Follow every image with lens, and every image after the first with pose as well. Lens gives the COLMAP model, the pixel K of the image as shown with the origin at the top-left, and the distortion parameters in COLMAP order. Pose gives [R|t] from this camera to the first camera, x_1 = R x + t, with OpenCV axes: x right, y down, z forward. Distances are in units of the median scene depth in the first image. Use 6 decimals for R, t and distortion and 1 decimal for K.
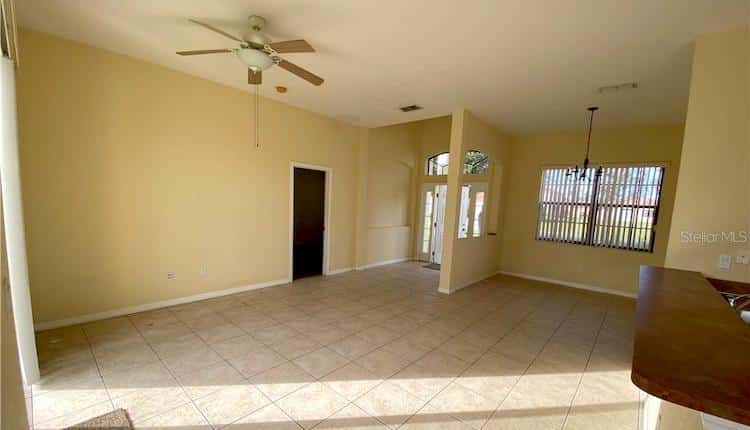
lens RADIAL K [[306.8, 0, 367.6], [0, 306.8, 234.1], [0, 0, 1]] dist [-0.003237, -0.002016]
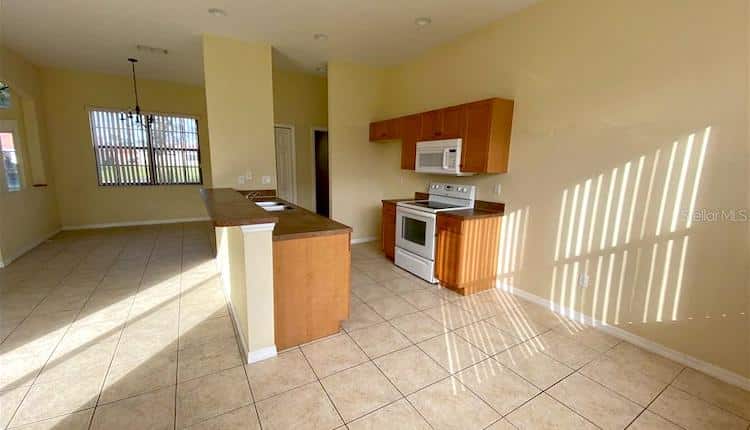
lens RADIAL K [[306.8, 0, 380.5], [0, 306.8, 215.3], [0, 0, 1]] dist [-0.003237, -0.002016]
pose [[0.275425, -0.205395, 0.939124, -0.142260], [0.099175, 0.977767, 0.184761, 0.021056], [-0.956193, 0.042250, 0.289672, -0.128105]]
